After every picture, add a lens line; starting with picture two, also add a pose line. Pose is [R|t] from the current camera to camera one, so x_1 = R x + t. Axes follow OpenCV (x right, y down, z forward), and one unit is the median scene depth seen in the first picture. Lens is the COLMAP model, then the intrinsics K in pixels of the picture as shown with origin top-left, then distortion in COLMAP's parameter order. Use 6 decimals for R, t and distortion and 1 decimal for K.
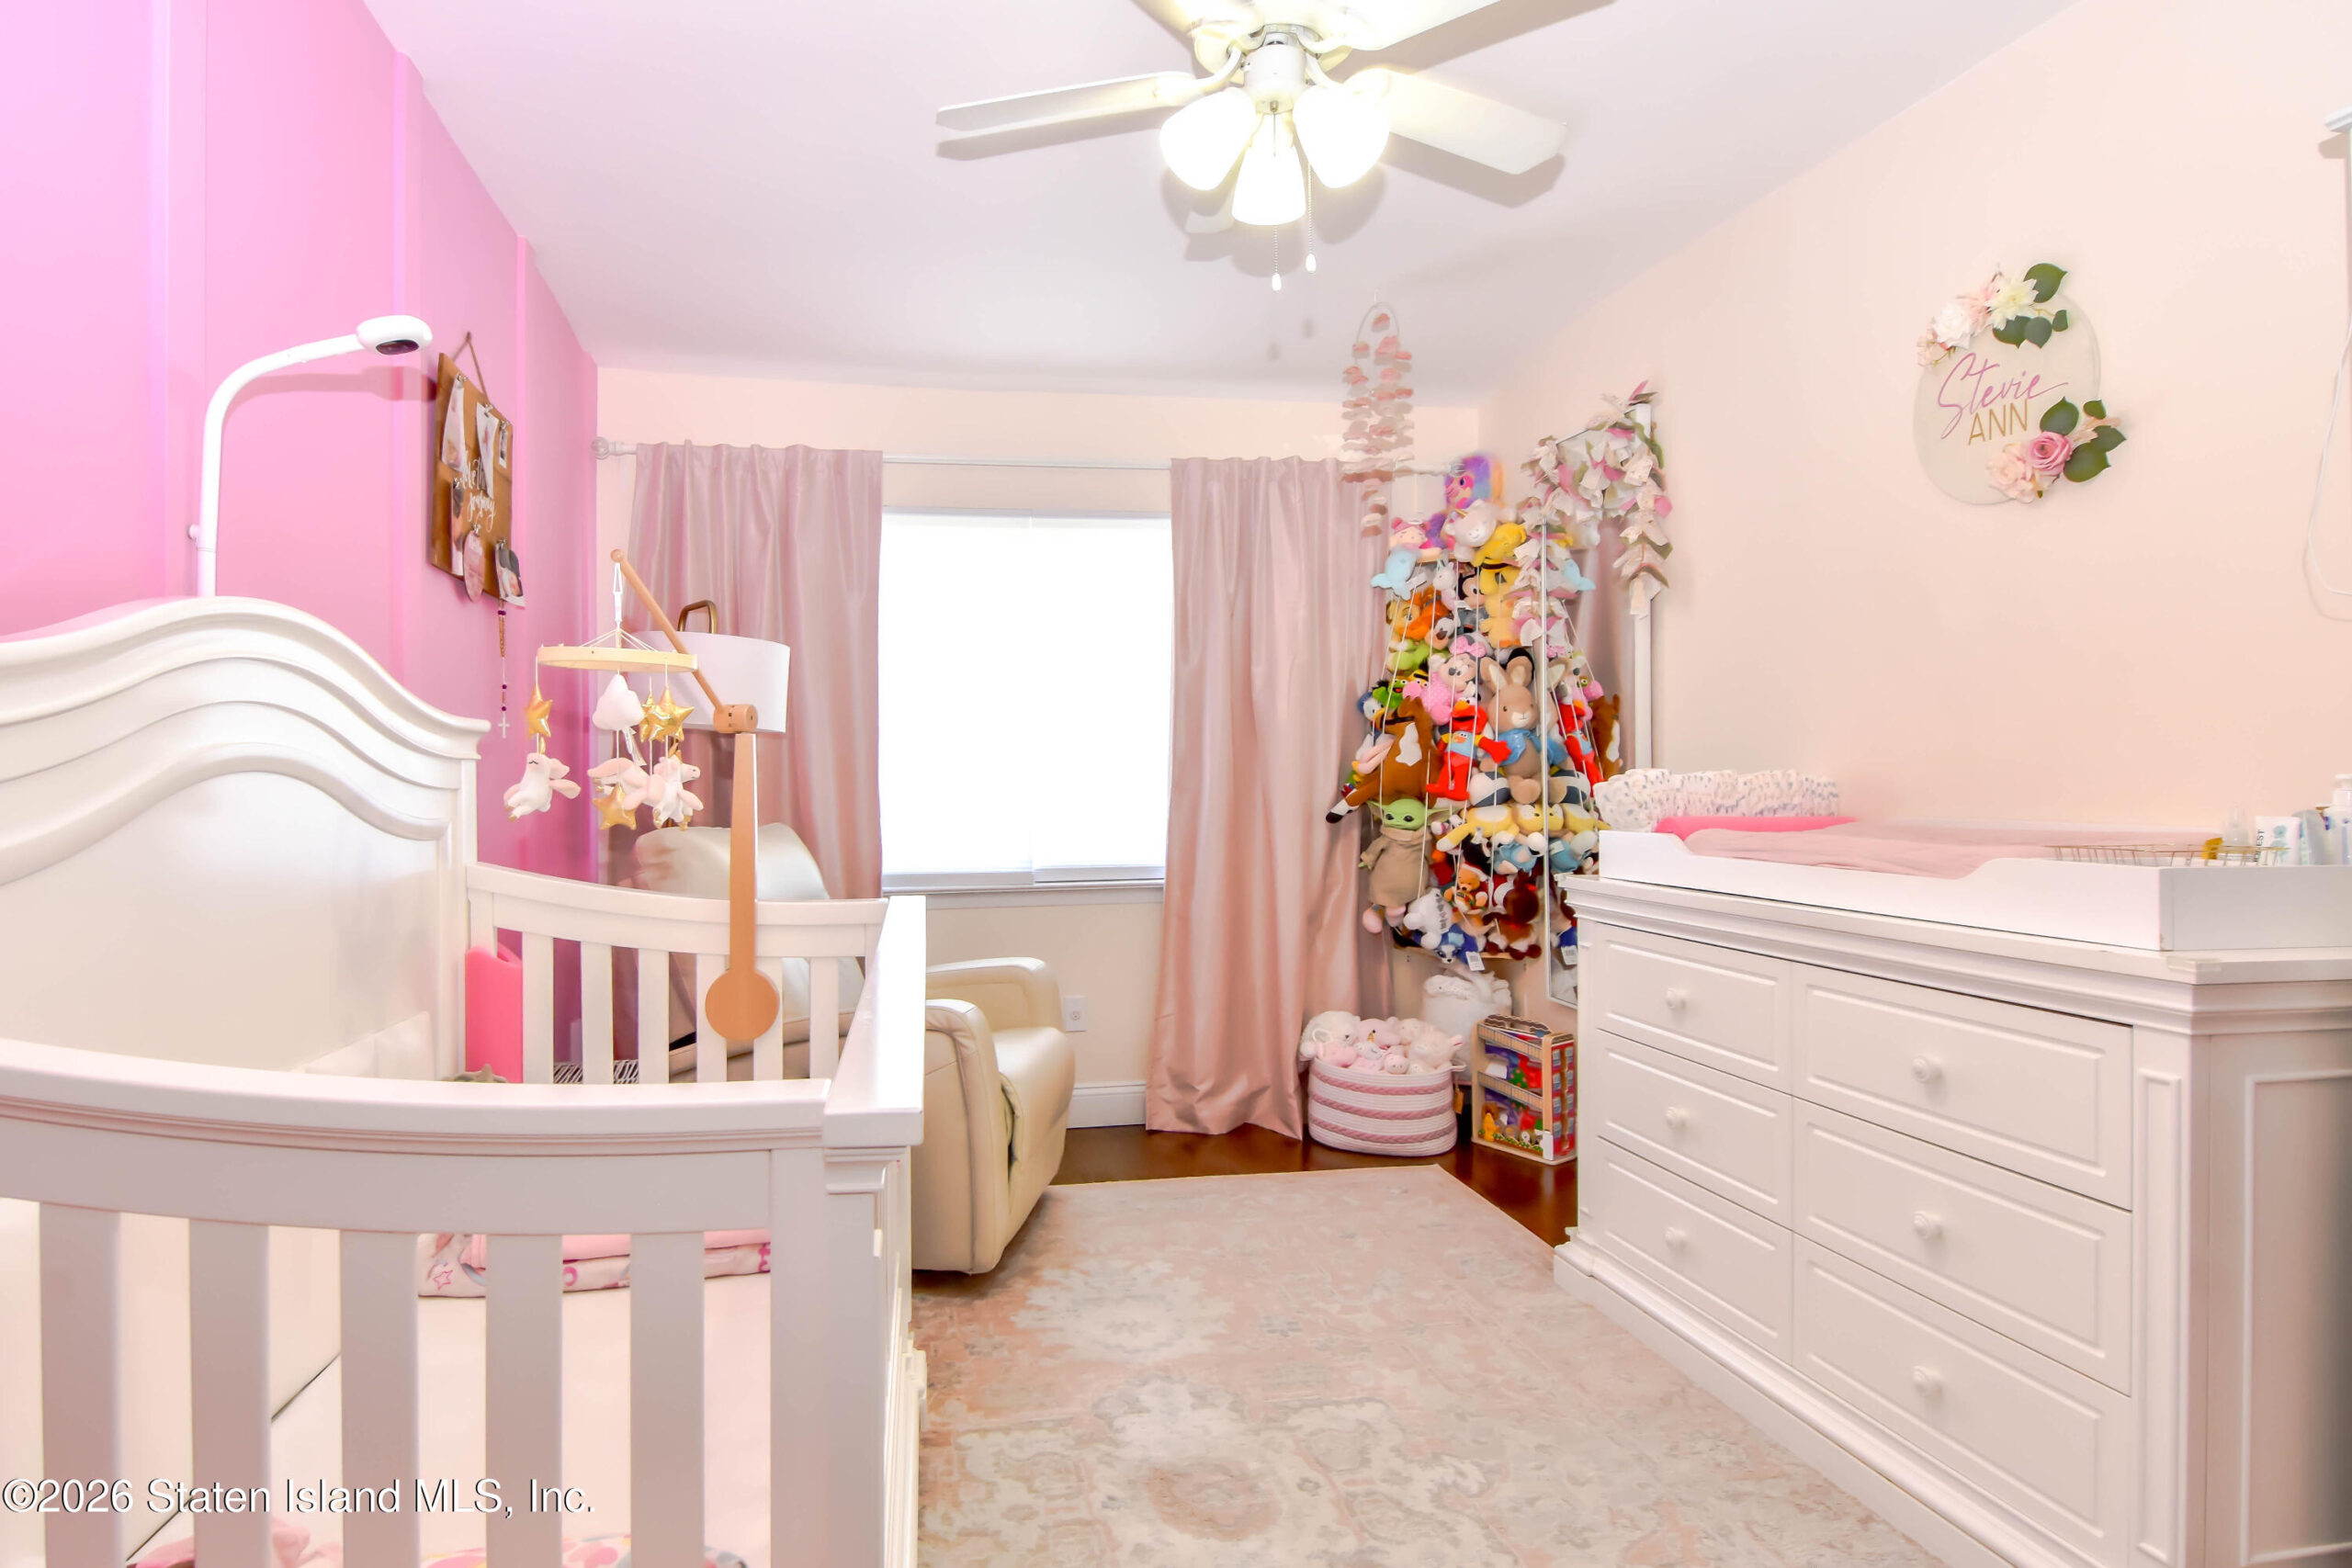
lens RADIAL K [[1314.7, 0, 1175.6], [0, 1314.7, 765.6], [0, 0, 1]] dist [0.001095, -0.012459]
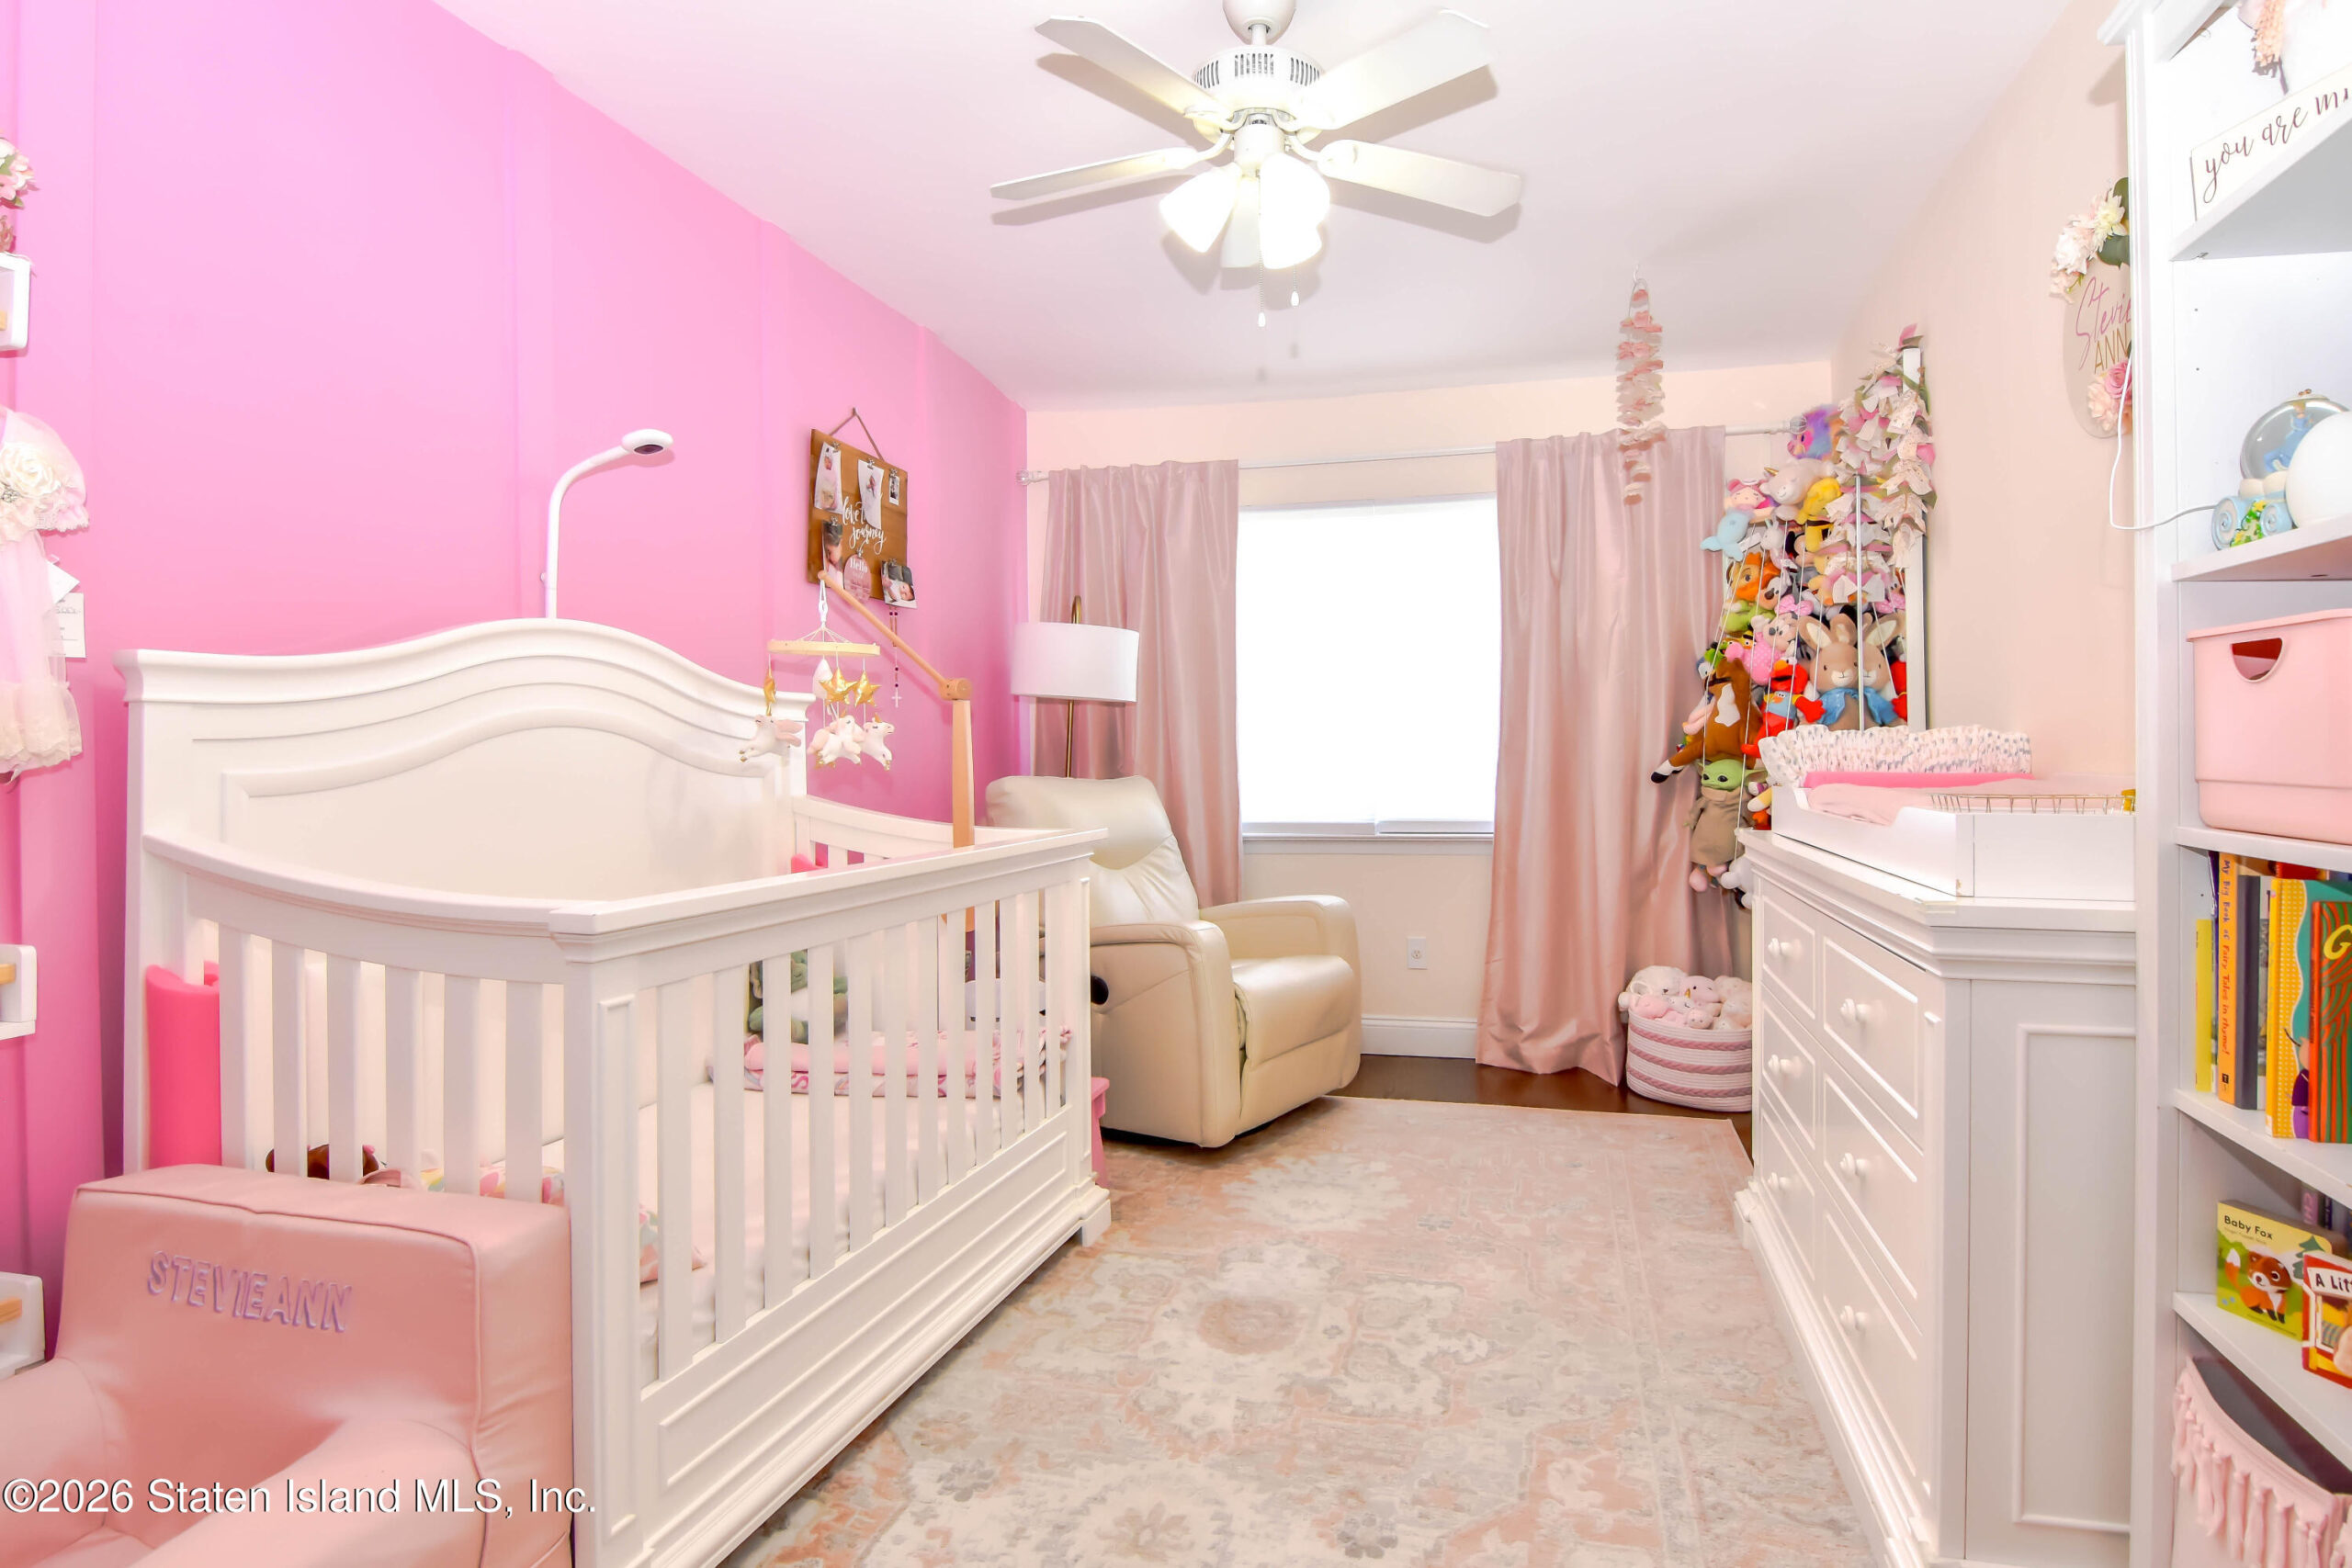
lens RADIAL K [[1219.2, 0, 1184.4], [0, 1219.2, 740.9], [0, 0, 1]] dist [-0.002588, -0.000099]
pose [[0.924568, -0.000525, -0.381017, 0.195185], [0.003240, 0.999974, 0.006485, 0.005124], [0.381003, -0.007231, 0.924545, -0.029075]]
